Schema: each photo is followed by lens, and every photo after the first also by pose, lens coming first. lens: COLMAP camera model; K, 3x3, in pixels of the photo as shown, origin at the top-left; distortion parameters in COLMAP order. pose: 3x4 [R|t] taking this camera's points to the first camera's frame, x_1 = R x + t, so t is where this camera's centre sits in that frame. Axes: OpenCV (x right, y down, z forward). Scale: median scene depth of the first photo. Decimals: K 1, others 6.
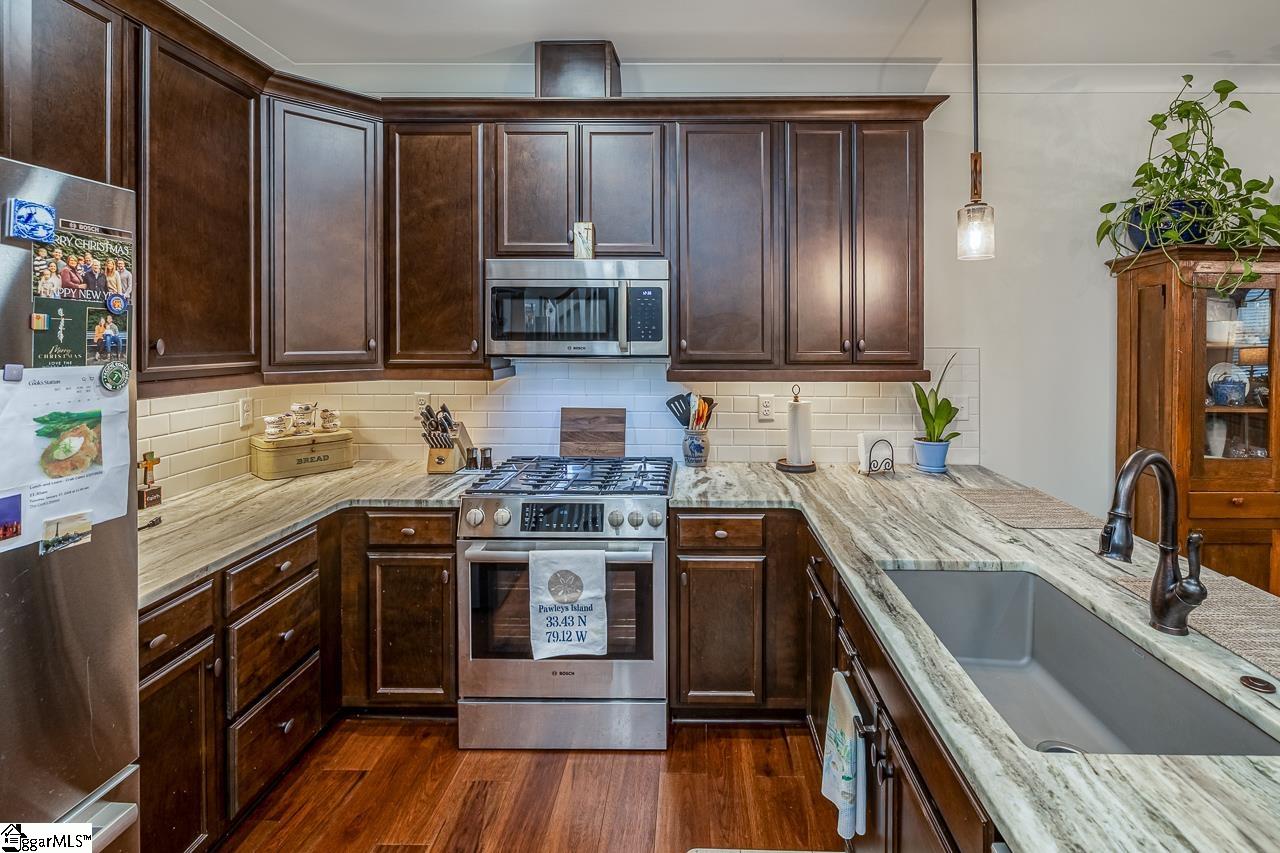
lens RADIAL K [[606.4, 0, 633.9], [0, 606.4, 342.3], [0, 0, 1]] dist [-0.000536, 0.000688]
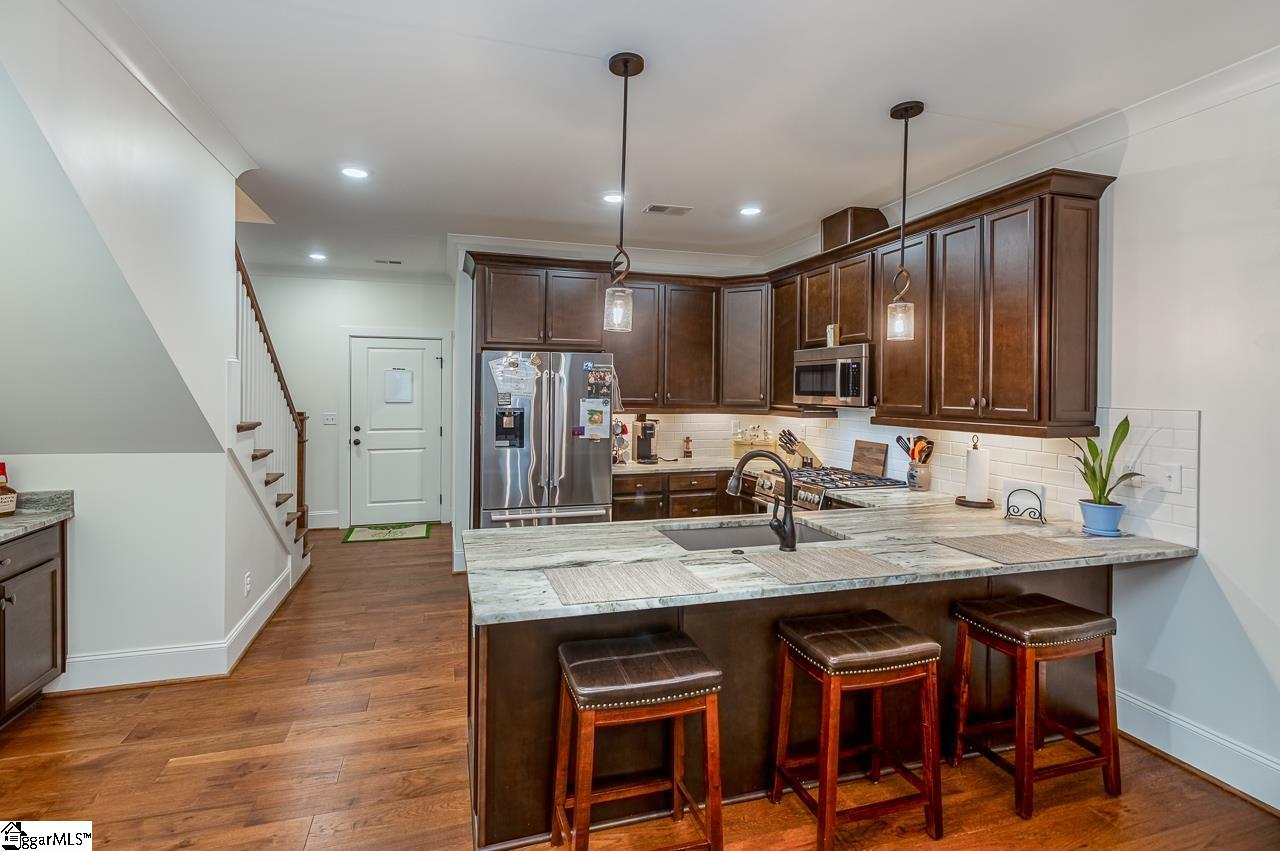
lens RADIAL K [[561.0, 0, 610.5], [0, 561.0, 393.9], [0, 0, 1]] dist [-0.000156, 0.001268]
pose [[0.292761, 0.007186, -0.956159, 1.252986], [-0.016734, 0.999857, 0.002391, -0.002677], [0.956039, 0.015300, 0.292839, -0.020922]]
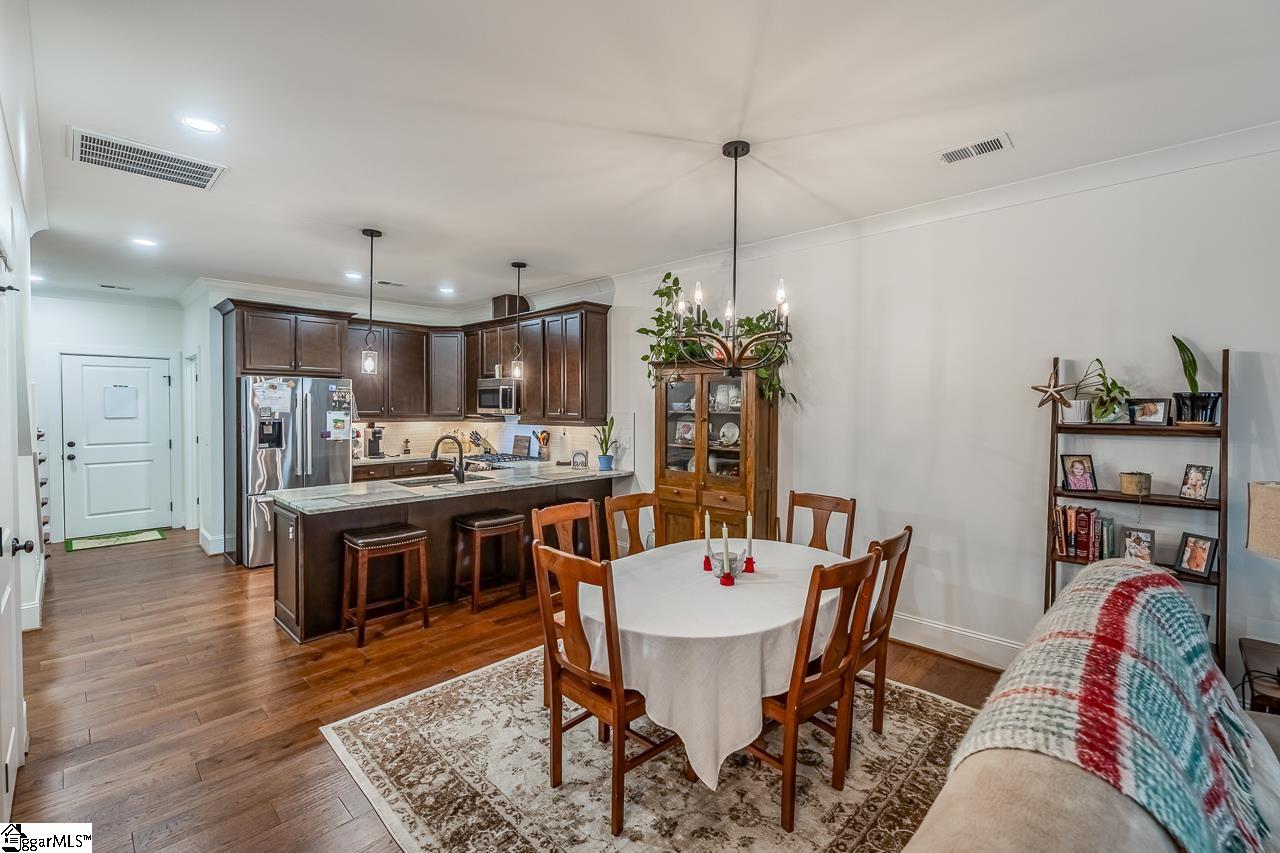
lens RADIAL K [[561.0, 0, 587.3], [0, 561.0, 420.5], [0, 0, 1]] dist [-0.000156, 0.001268]
pose [[0.681942, 0.019322, -0.731151, 2.100225], [-0.008589, 0.999794, 0.018410, 0.002403], [0.731356, -0.006275, 0.681967, -0.428943]]
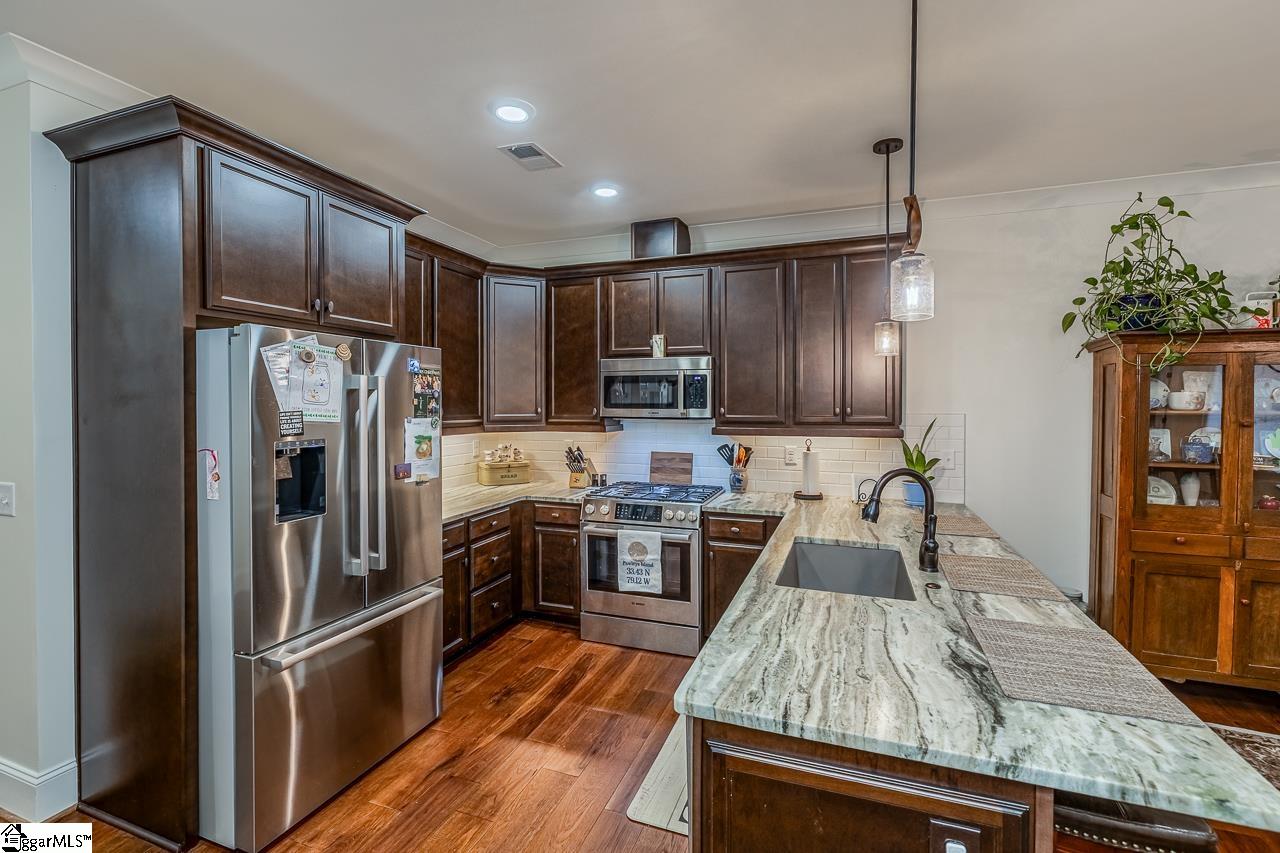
lens RADIAL K [[561.0, 0, 592.1], [0, 561.0, 410.4], [0, 0, 1]] dist [-0.000156, 0.001268]
pose [[0.937969, 0.001534, -0.346715, 0.277358], [-0.000975, 0.999998, 0.001789, 0.000102], [0.346717, -0.001340, 0.937969, -0.469946]]
